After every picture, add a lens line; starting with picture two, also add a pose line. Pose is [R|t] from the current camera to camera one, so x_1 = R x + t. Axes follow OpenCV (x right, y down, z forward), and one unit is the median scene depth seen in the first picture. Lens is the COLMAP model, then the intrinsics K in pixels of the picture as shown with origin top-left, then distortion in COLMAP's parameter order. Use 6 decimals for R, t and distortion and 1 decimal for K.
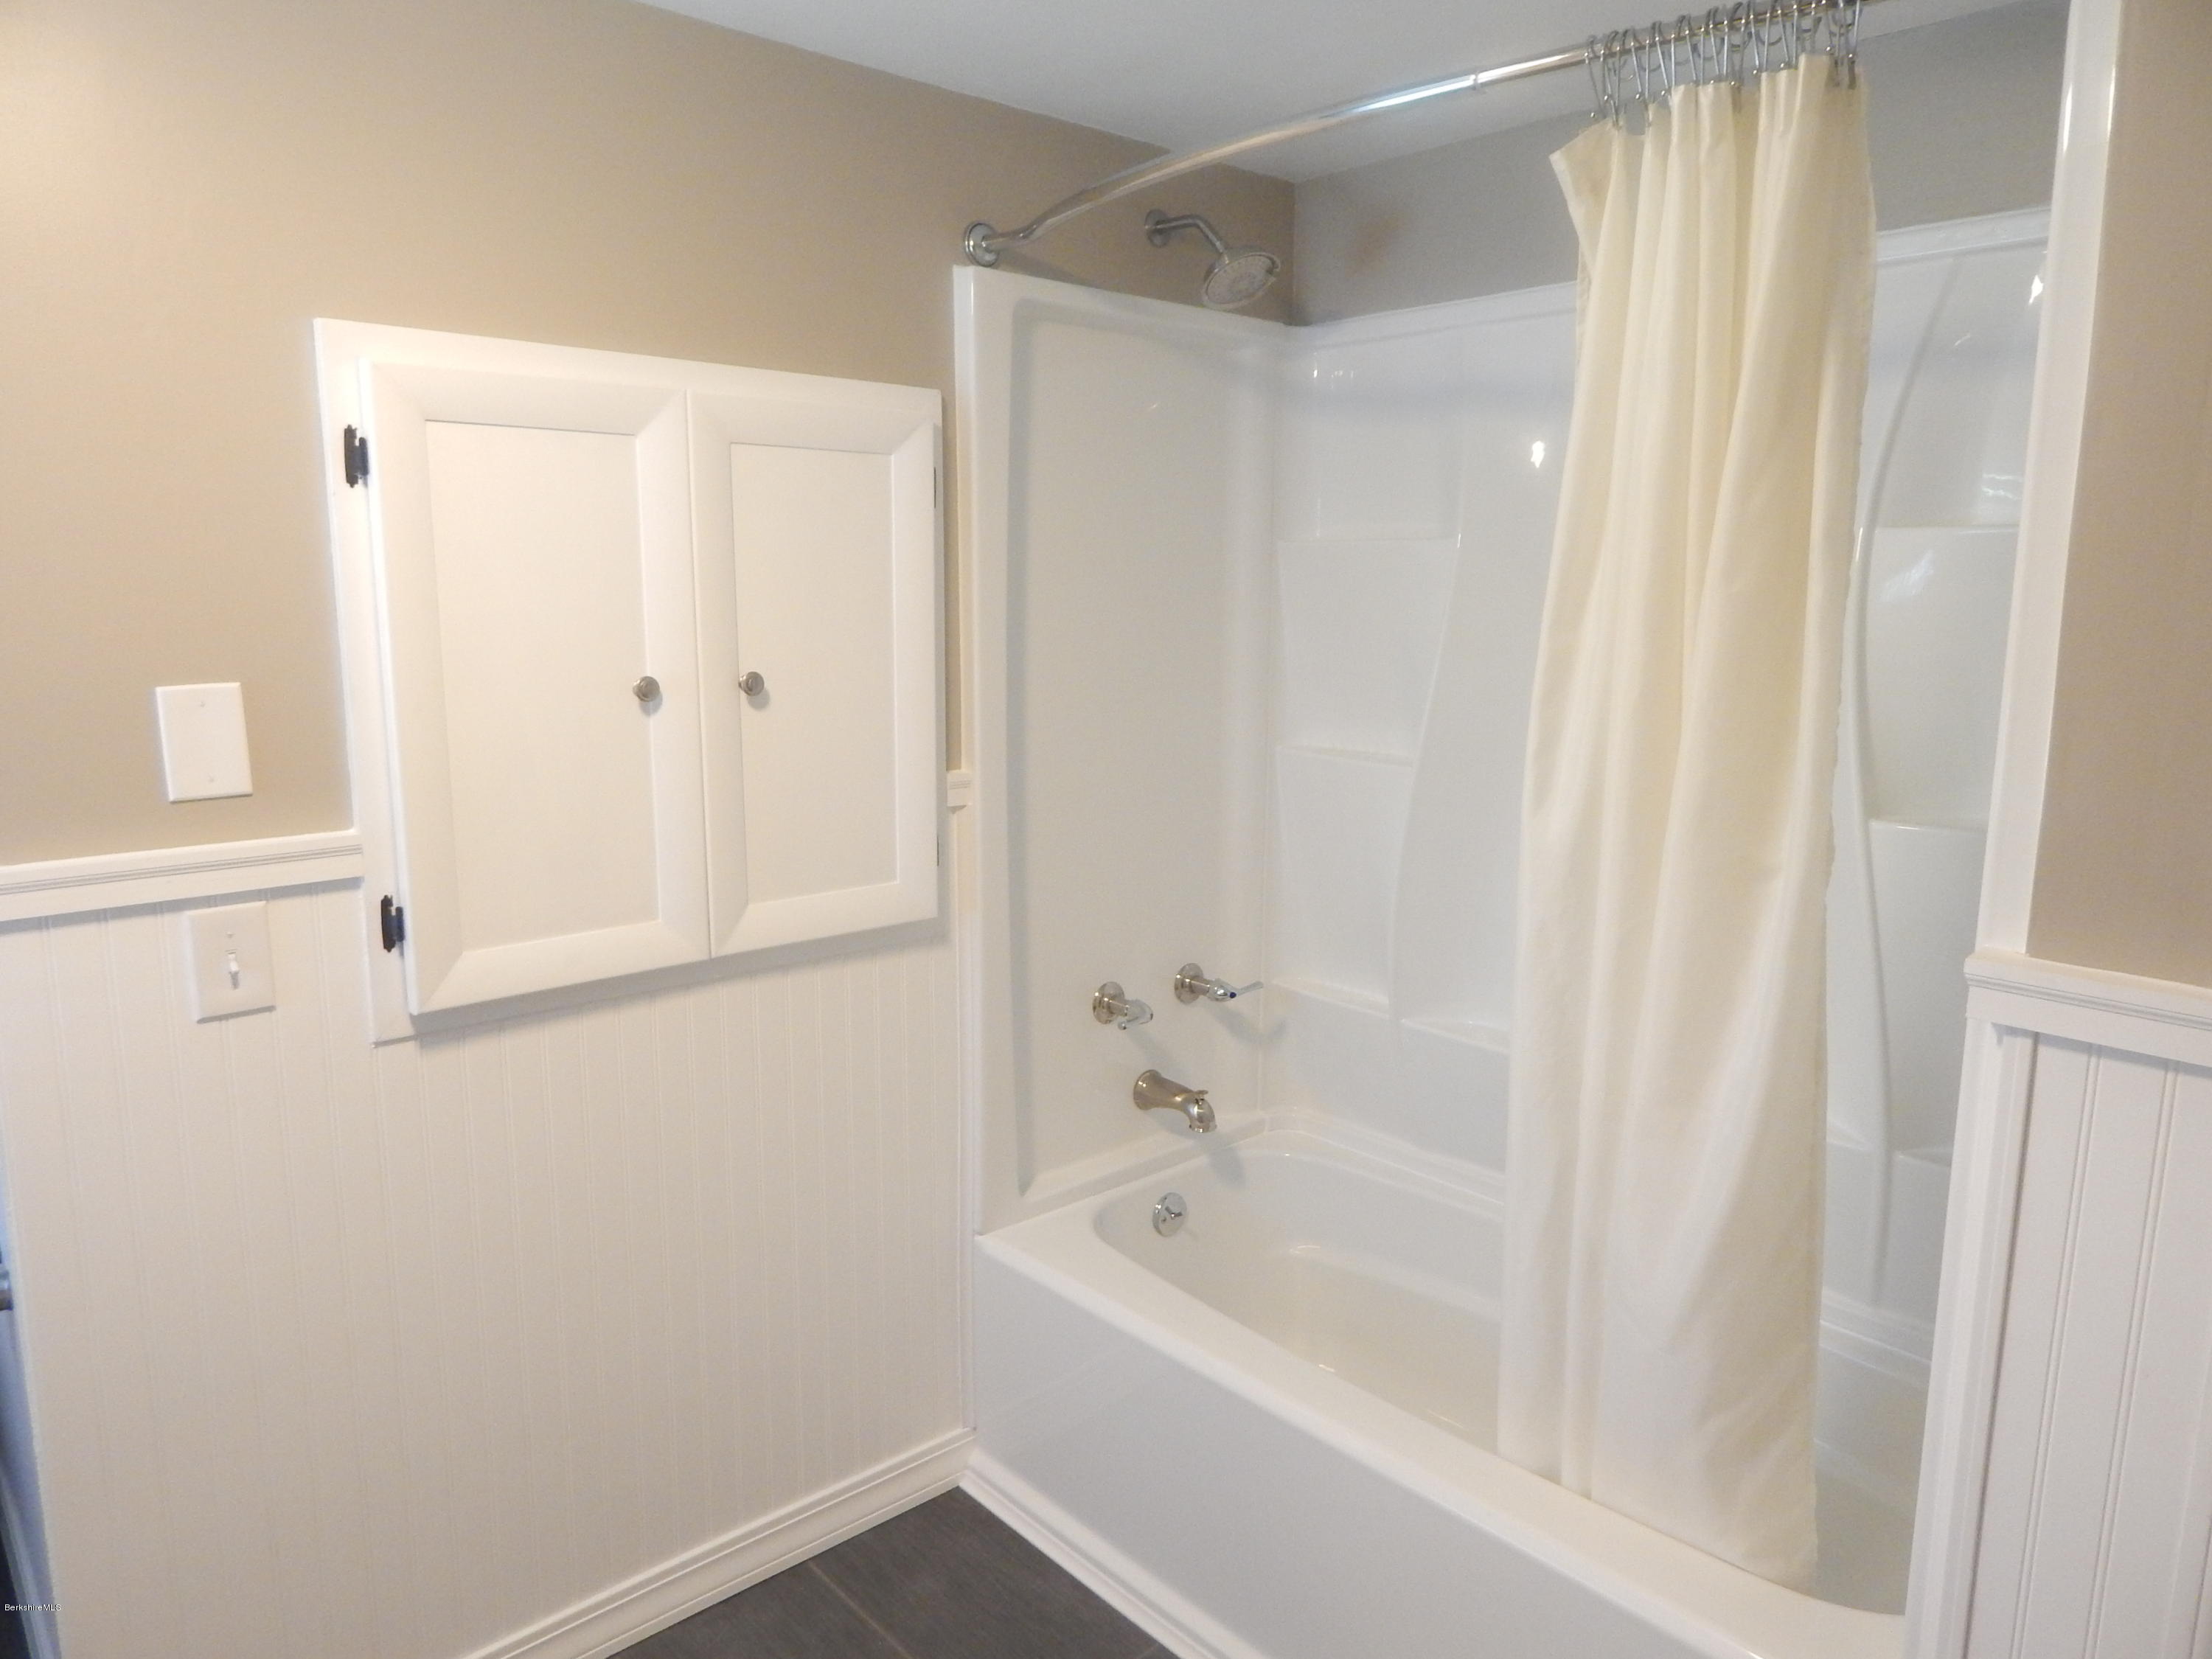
lens RADIAL K [[1448.3, 0, 1106.2], [0, 1448.3, 837.6], [0, 0, 1]] dist [-0.012721, -0.006363]
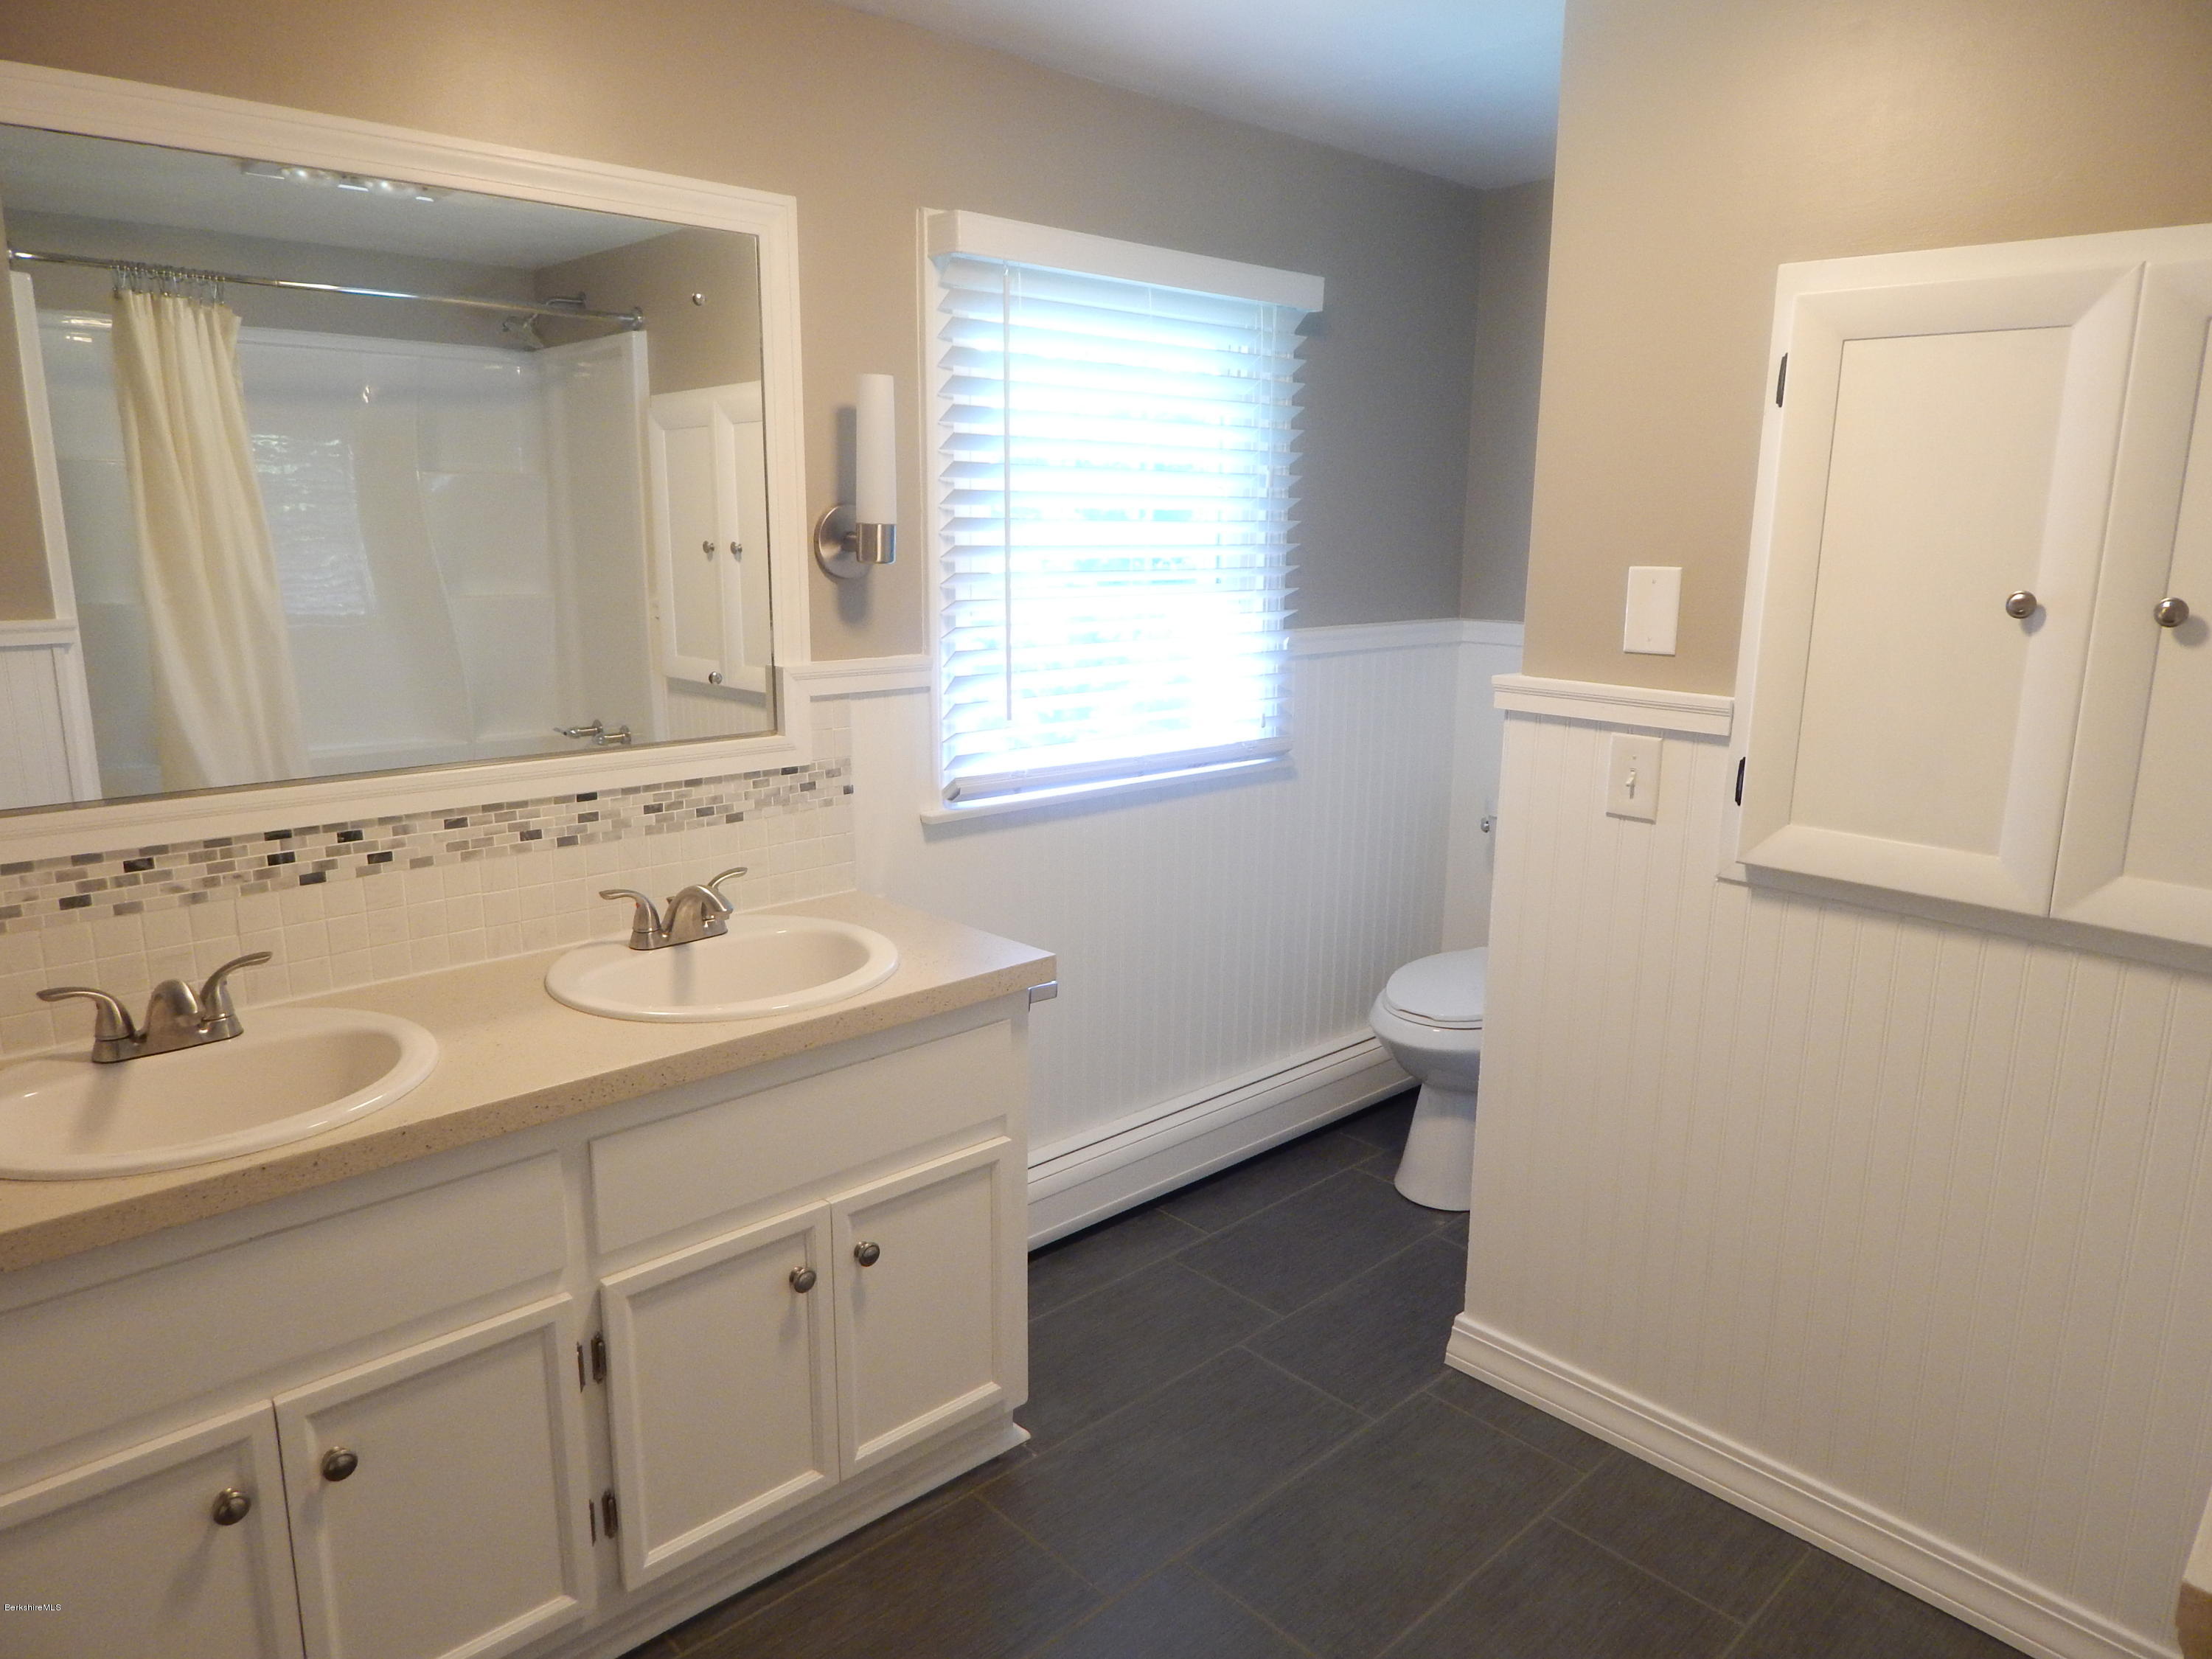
lens RADIAL K [[1448.3, 0, 1105.8], [0, 1448.3, 820.4], [0, 0, 1]] dist [-0.012721, -0.006363]
pose [[0.010081, 0.220399, -0.975358, 0.641784], [-0.170194, 0.961553, 0.215521, -0.074034], [0.985359, 0.163827, 0.047204, 0.430592]]
